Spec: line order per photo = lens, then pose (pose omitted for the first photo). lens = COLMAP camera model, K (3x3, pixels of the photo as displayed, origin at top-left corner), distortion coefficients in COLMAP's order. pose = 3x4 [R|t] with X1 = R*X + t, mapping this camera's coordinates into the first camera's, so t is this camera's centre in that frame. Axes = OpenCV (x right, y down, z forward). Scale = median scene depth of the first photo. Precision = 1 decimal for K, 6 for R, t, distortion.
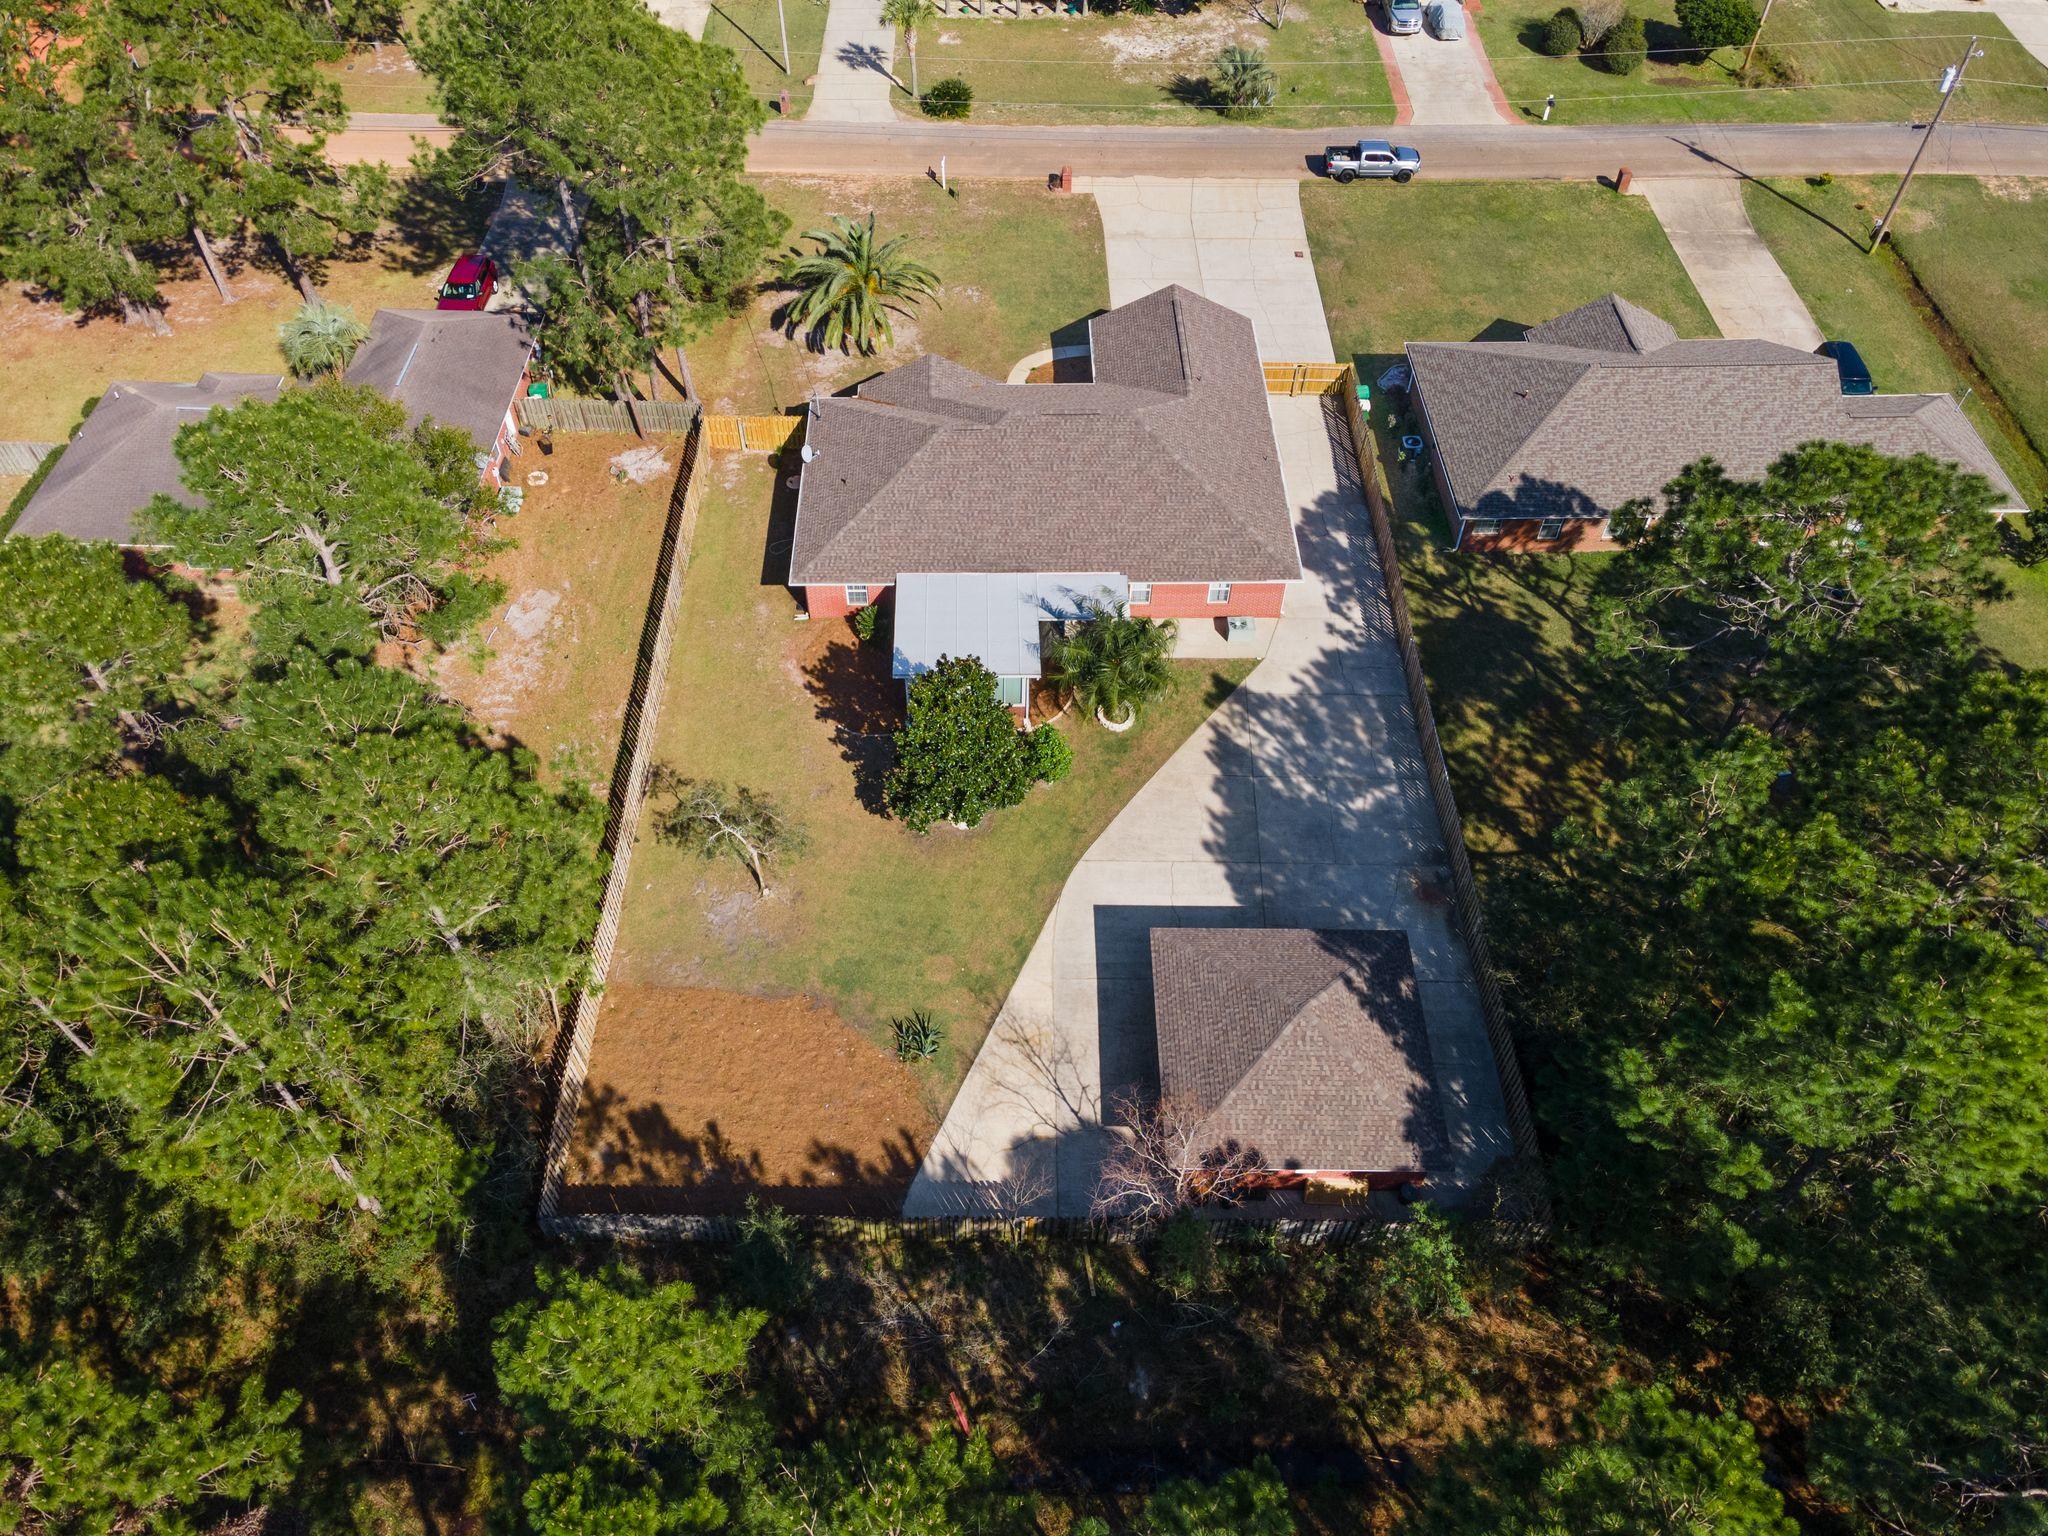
lens RADIAL K [[1489.6, 0, 1017.7], [0, 1489.6, 774.7], [0, 0, 1]] dist [0.040598, 0.004901]
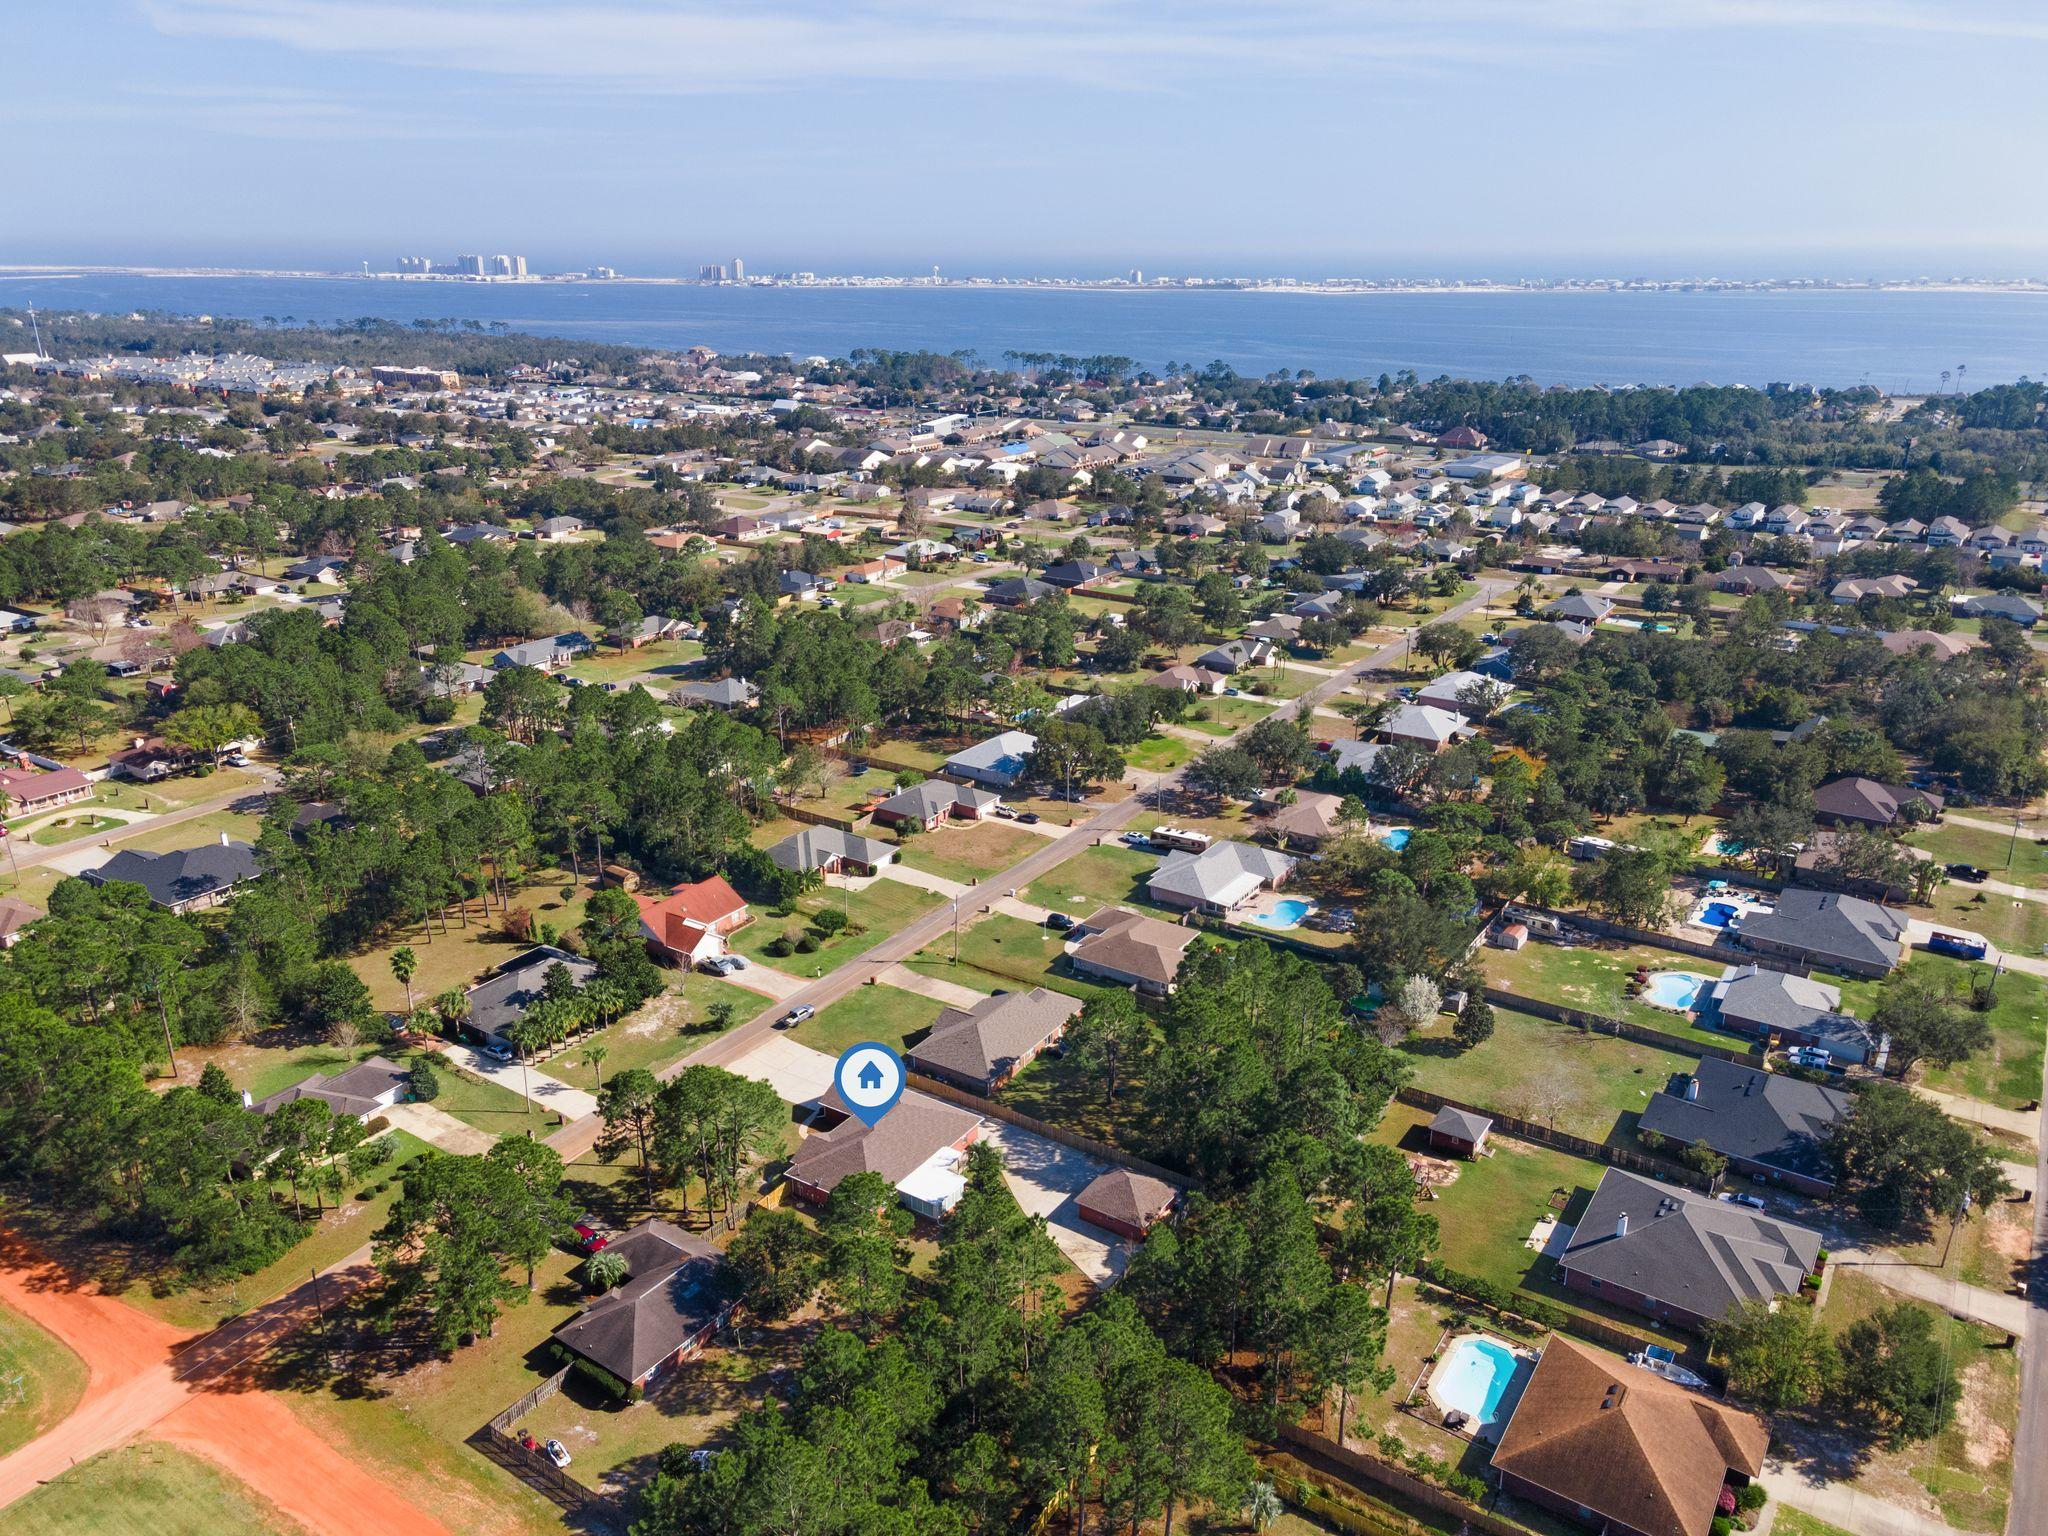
lens RADIAL K [[1489.6, 0, 1017.7], [0, 1489.6, 774.7], [0, 0, 1]] dist [0.040598, 0.004901]
pose [[0.558881, -0.287993, 0.777632, -1.377682], [0.639242, 0.746966, -0.182785, -0.042158], [-0.528224, 0.599251, 0.601562, -0.882410]]
